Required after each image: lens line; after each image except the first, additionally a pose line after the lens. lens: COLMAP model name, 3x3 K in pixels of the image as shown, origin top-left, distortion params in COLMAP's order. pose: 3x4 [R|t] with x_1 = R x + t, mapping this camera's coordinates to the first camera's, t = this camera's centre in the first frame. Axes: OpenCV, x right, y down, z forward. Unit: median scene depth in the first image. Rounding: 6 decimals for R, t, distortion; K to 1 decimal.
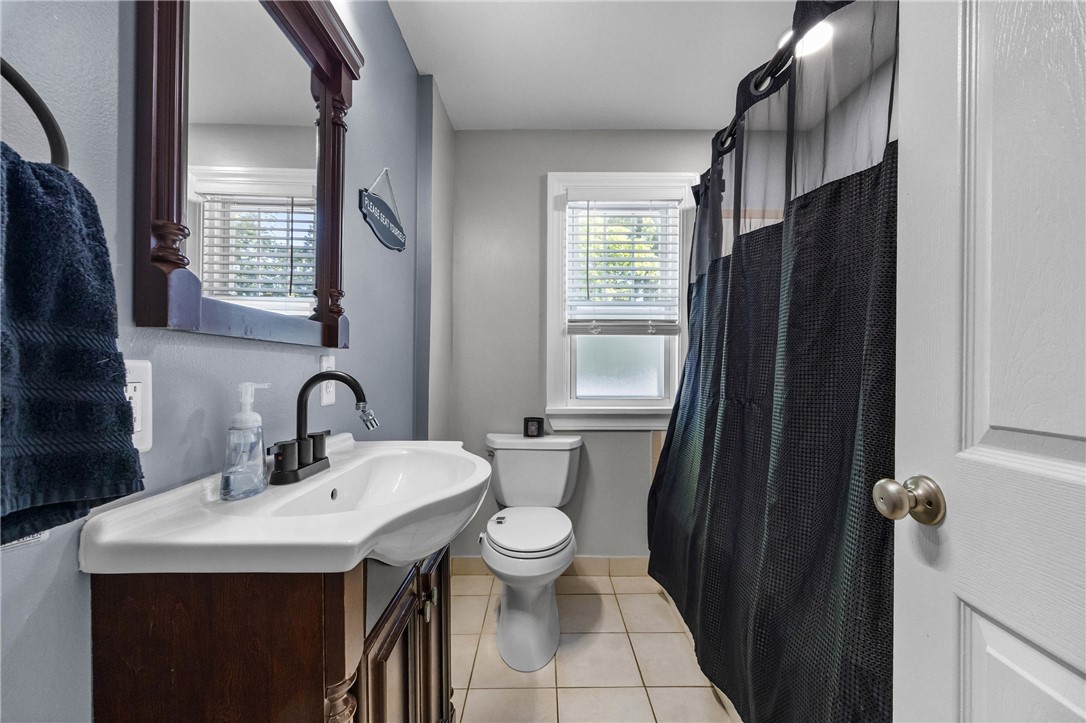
lens RADIAL K [[434.4, 0, 547.9], [0, 434.4, 366.2], [0, 0, 1]] dist [-0.000555, -0.000013]
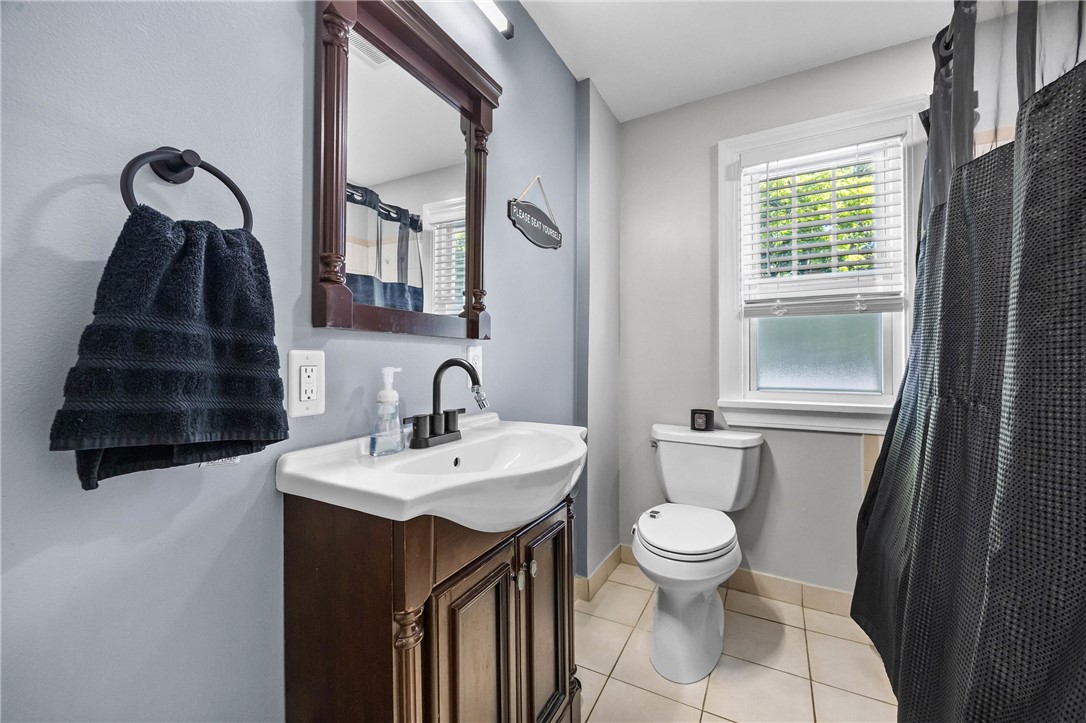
lens RADIAL K [[444.7, 0, 581.4], [0, 444.7, 349.5], [0, 0, 1]] dist [-0.001789, 0.000056]
pose [[0.871851, -0.014935, -0.489544, 0.253344], [0.007342, 0.999821, -0.017427, 0.006765], [0.489716, 0.011600, 0.871805, 0.063491]]
